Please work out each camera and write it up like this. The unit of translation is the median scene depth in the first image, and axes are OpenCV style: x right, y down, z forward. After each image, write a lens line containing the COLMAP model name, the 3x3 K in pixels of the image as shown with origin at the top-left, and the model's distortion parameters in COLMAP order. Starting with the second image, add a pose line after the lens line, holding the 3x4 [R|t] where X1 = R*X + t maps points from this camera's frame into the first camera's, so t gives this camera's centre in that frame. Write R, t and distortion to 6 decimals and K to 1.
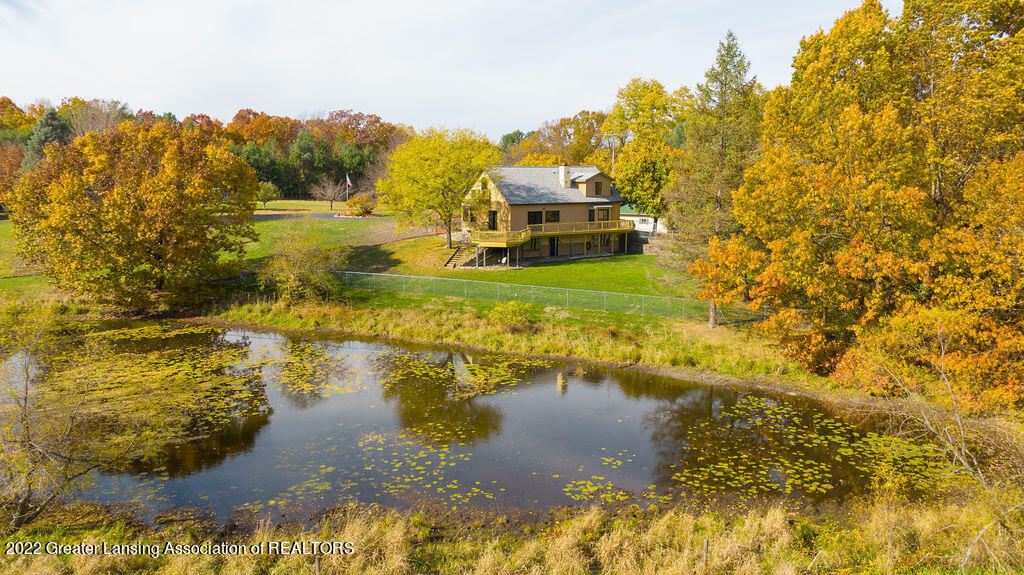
lens RADIAL K [[767.7, 0, 608.5], [0, 767.7, 288.0], [0, 0, 1]] dist [-0.027821, 0.000619]
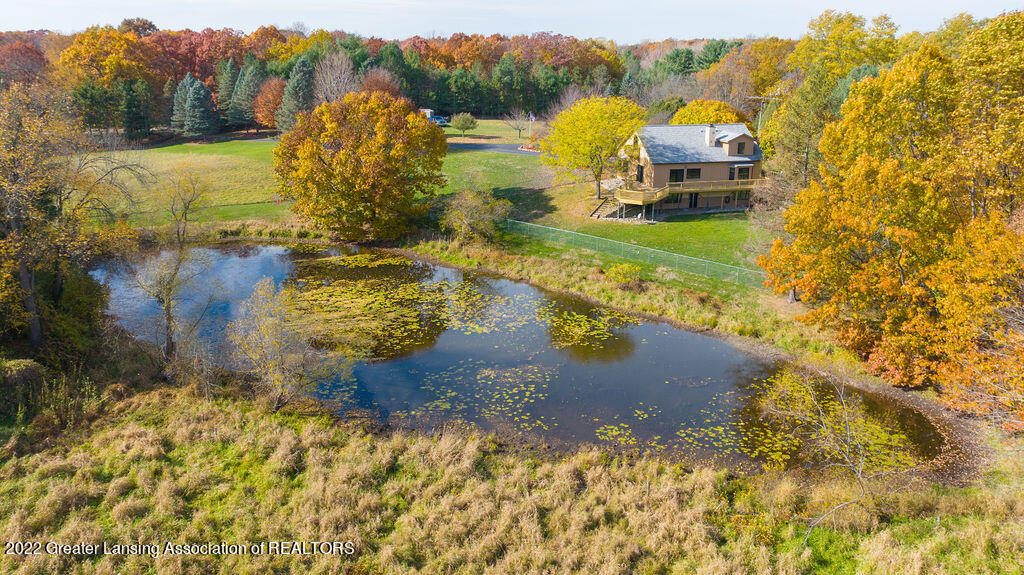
lens RADIAL K [[767.7, 0, 608.5], [0, 767.7, 288.0], [0, 0, 1]] dist [-0.027821, 0.000619]
pose [[0.964725, 0.109241, -0.239526, 0.136440], [-0.078958, 0.988021, 0.132593, -0.097668], [0.251141, -0.109003, 0.961793, -0.183244]]
